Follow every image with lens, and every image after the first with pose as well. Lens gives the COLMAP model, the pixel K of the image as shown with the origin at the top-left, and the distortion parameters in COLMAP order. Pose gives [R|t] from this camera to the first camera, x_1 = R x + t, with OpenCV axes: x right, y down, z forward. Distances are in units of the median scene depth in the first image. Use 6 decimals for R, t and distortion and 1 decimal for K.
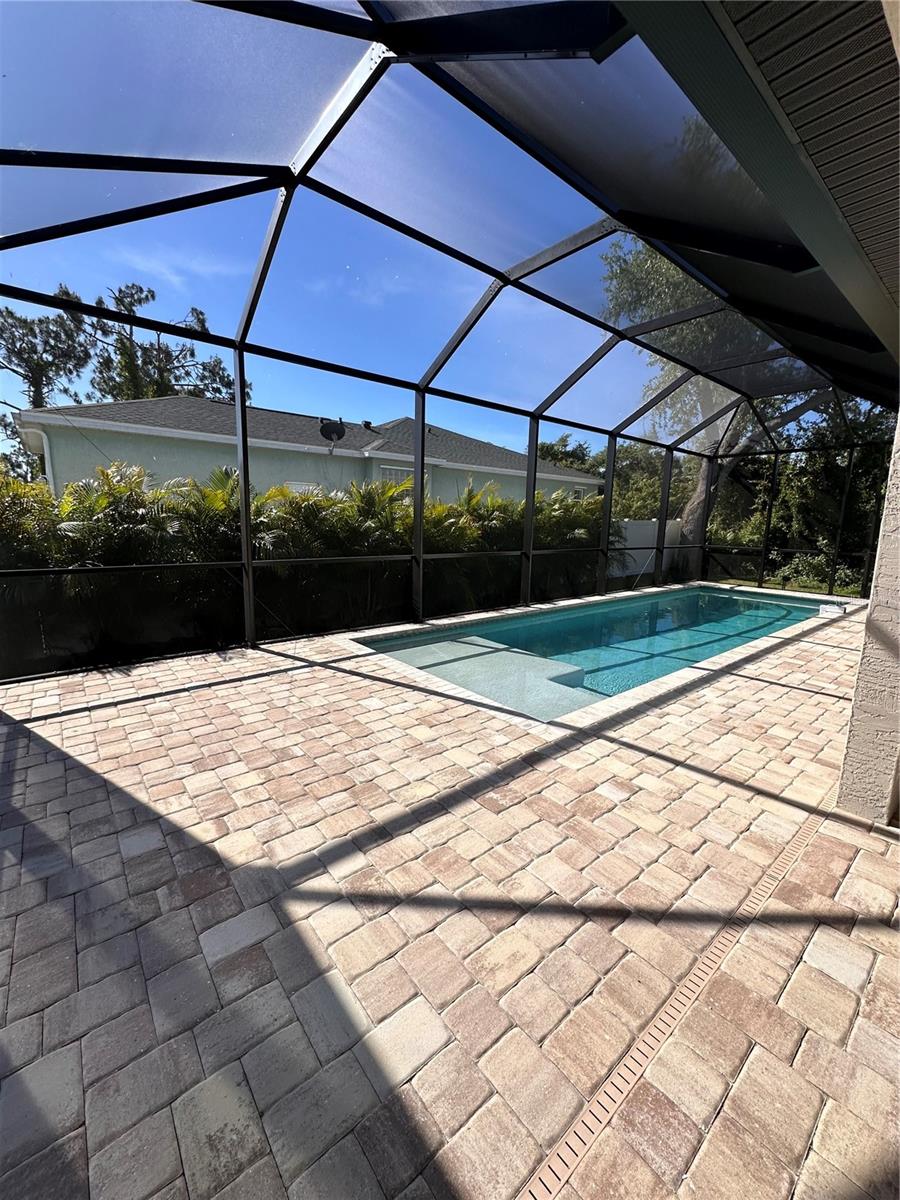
lens RADIAL K [[476.9, 0, 445.7], [0, 476.9, 596.4], [0, 0, 1]] dist [-0.002363, -0.000139]
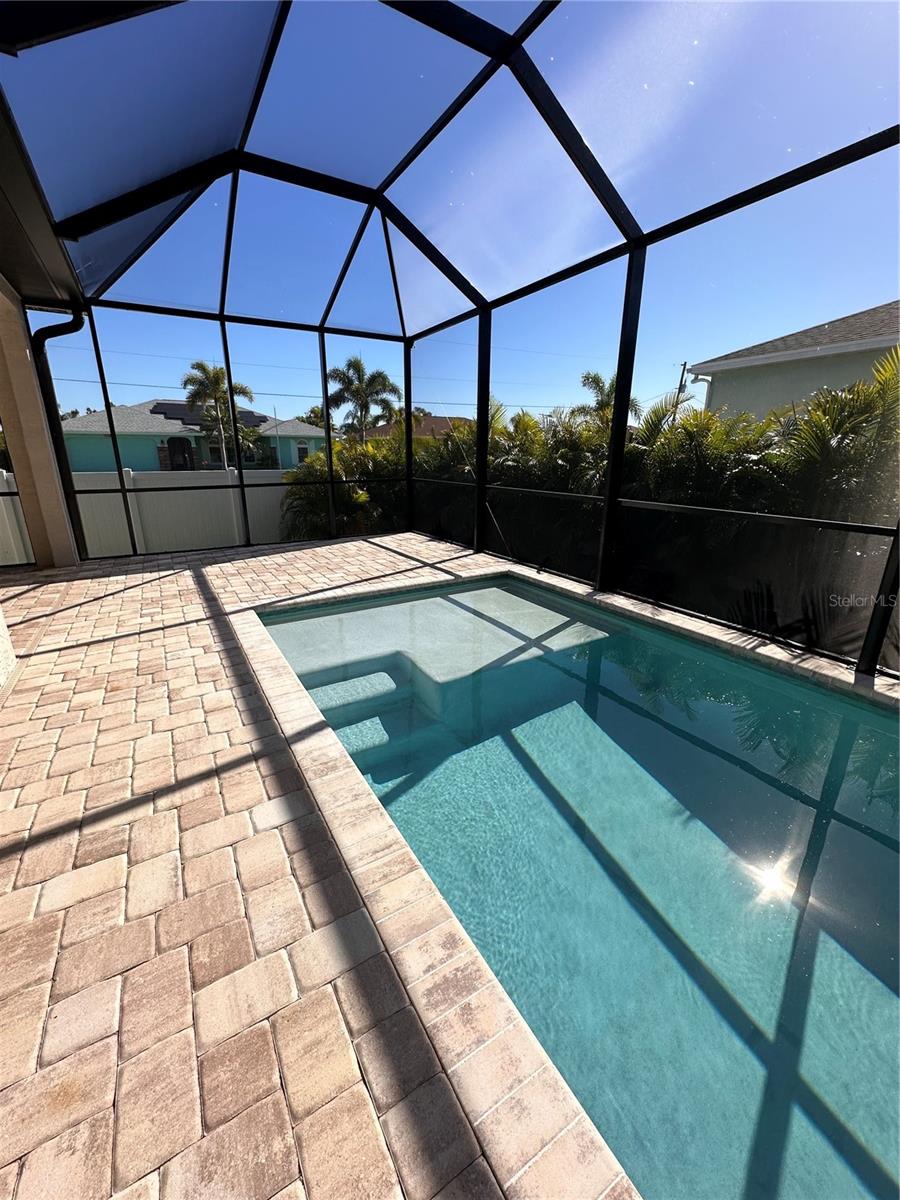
lens RADIAL K [[476.9, 0, 445.7], [0, 476.9, 596.4], [0, 0, 1]] dist [-0.002363, -0.000139]
pose [[-0.146698, 0.266576, -0.952584, 1.185188], [-0.165165, 0.942883, 0.289297, -0.192568], [0.975295, 0.199772, -0.094290, 1.436944]]
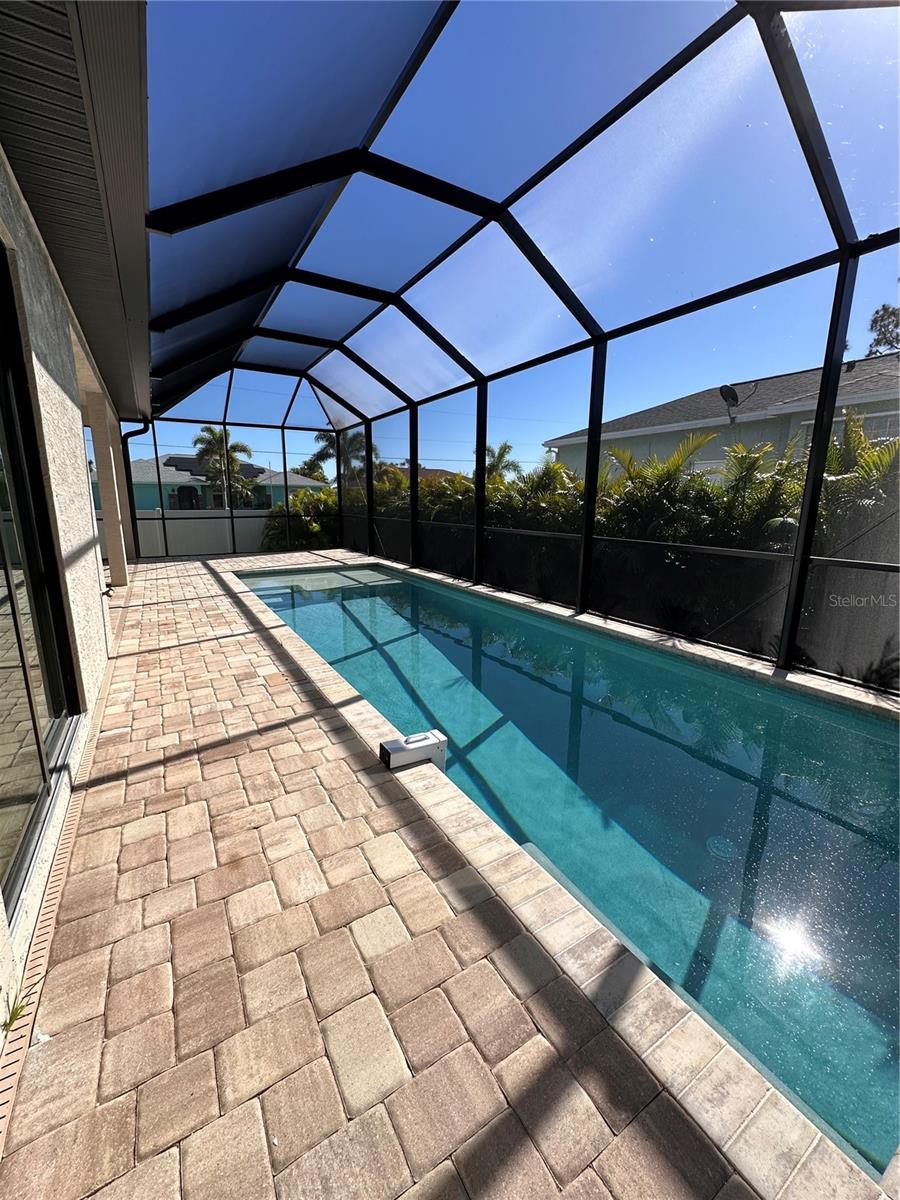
lens RADIAL K [[476.9, 0, 445.7], [0, 476.9, 596.4], [0, 0, 1]] dist [-0.002363, -0.000139]
pose [[-0.142621, 0.174611, -0.974254, 2.330928], [-0.169938, 0.965380, 0.197898, -0.283271], [0.975080, 0.193787, -0.108010, 2.189455]]
